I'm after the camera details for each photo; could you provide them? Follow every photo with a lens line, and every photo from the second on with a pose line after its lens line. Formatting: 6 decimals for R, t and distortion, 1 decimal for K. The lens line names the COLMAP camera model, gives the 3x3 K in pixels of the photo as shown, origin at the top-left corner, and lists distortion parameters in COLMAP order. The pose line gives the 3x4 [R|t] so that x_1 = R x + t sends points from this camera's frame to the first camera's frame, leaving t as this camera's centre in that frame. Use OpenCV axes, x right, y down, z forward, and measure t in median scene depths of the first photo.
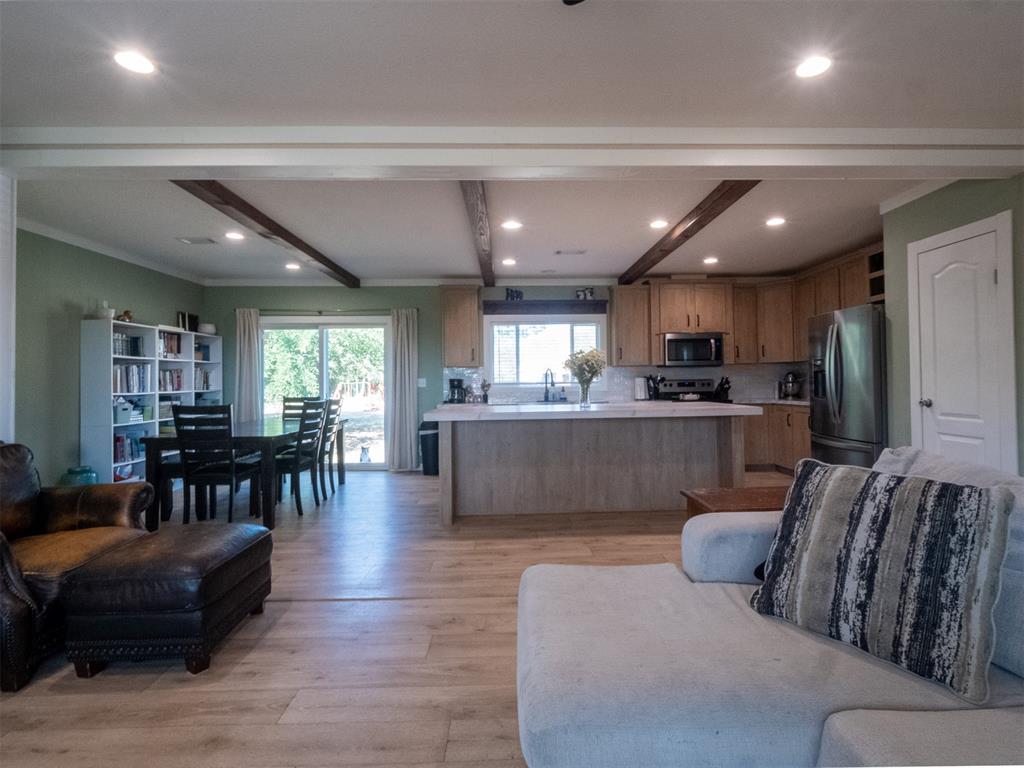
lens RADIAL K [[507.5, 0, 529.5], [0, 507.5, 373.6], [0, 0, 1]] dist [-0.005575, -0.005655]
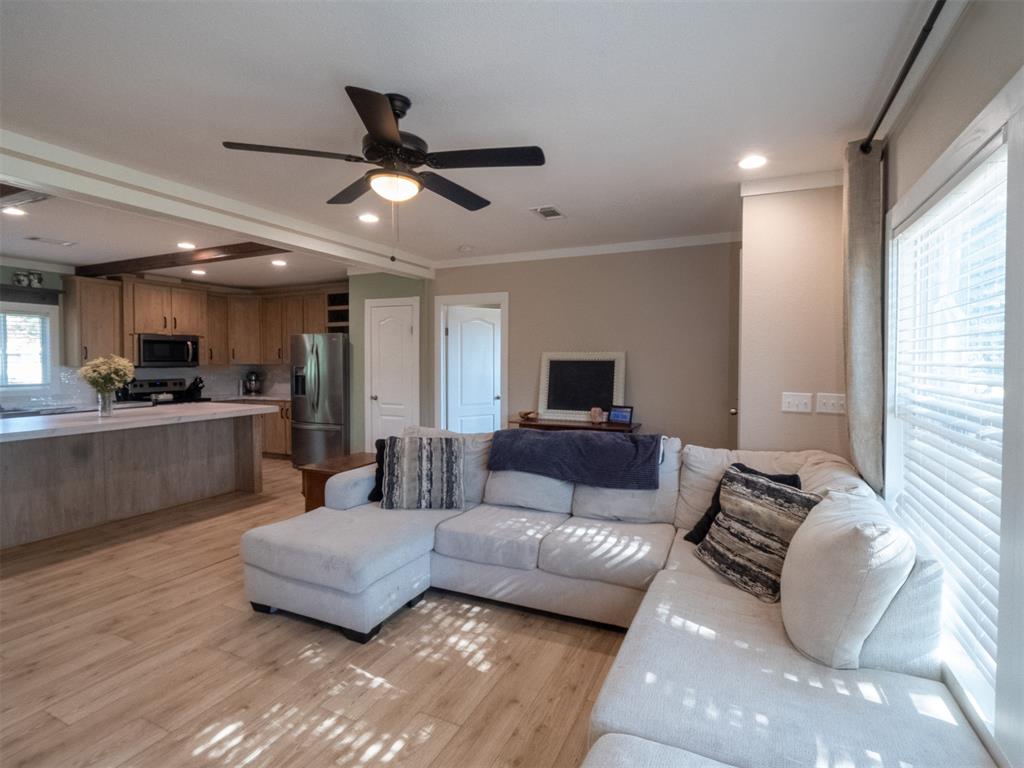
lens RADIAL K [[507.5, 0, 516.8], [0, 507.5, 365.3], [0, 0, 1]] dist [-0.005575, -0.005655]
pose [[0.458842, 0.004523, 0.888506, -0.344104], [-0.017602, 0.999837, 0.004000, -0.044538], [-0.888344, -0.017475, 0.458847, -0.131555]]
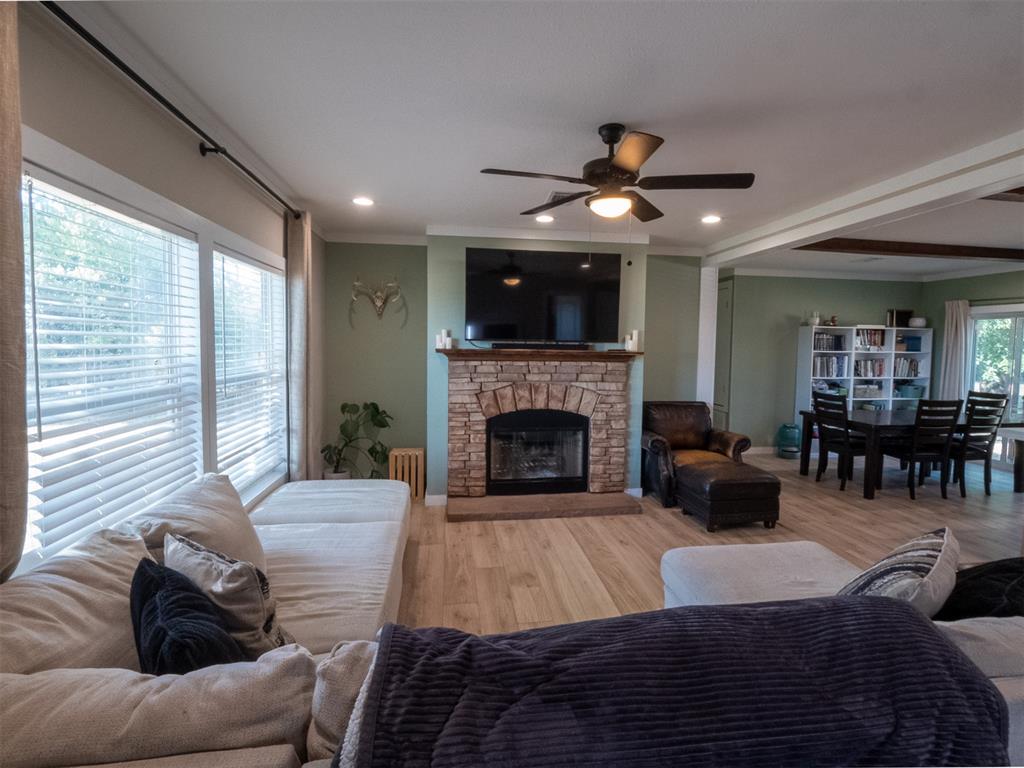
lens RADIAL K [[507.5, 0, 523.3], [0, 507.5, 373.2], [0, 0, 1]] dist [-0.005575, -0.005655]
pose [[0.105409, 0.069494, -0.991998, 0.456221], [-0.000524, 0.997559, 0.069828, -0.064417], [0.994429, -0.006841, 0.105188, 0.023548]]
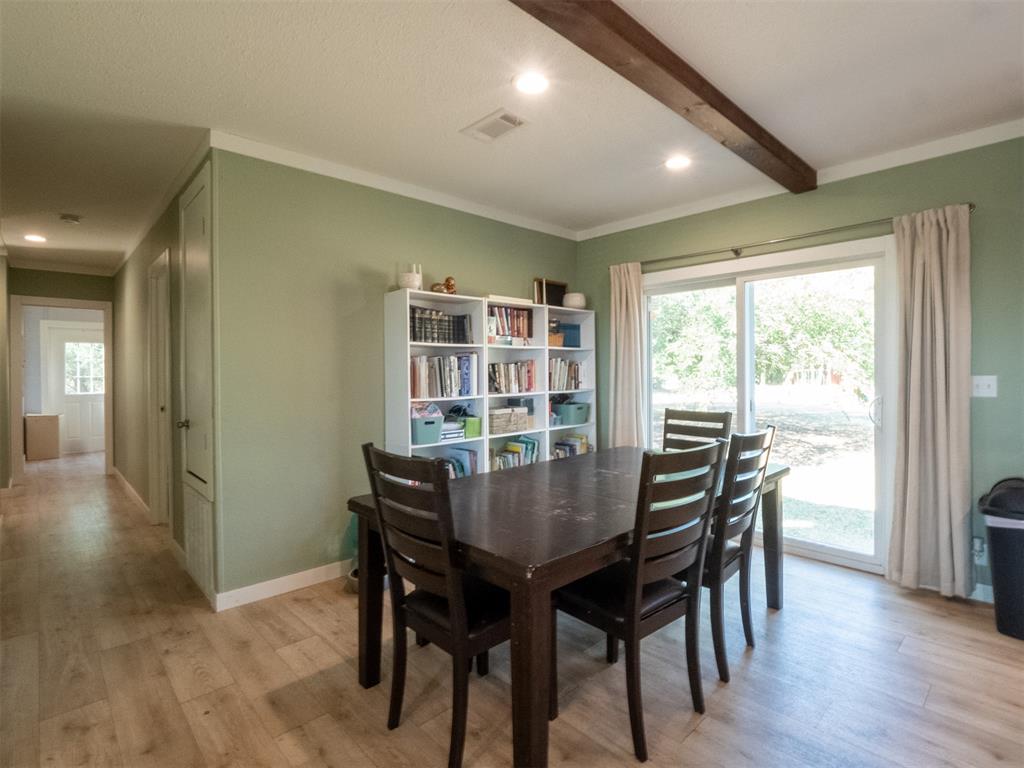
lens RADIAL K [[507.5, 0, 526.1], [0, 507.5, 373.1], [0, 0, 1]] dist [-0.005575, -0.005655]
pose [[0.665155, 0.008968, -0.746652, -0.196659], [0.011412, 0.999689, 0.022173, -0.007569], [0.746618, -0.023269, 0.664845, 0.585838]]
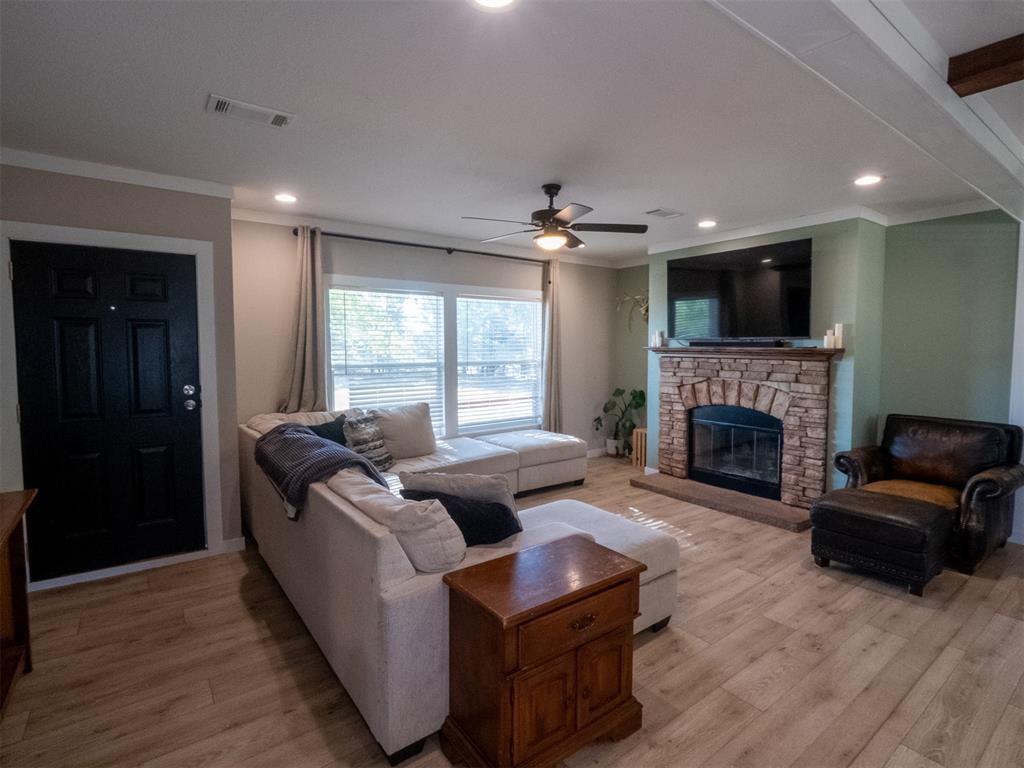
lens RADIAL K [[507.5, 0, 529.8], [0, 507.5, 370.0], [0, 0, 1]] dist [-0.005575, -0.005655]
pose [[-0.812756, 0.043002, -0.581016, 0.401318], [0.017079, 0.998602, 0.050018, -0.054929], [0.582354, 0.030730, -0.812354, 0.682628]]
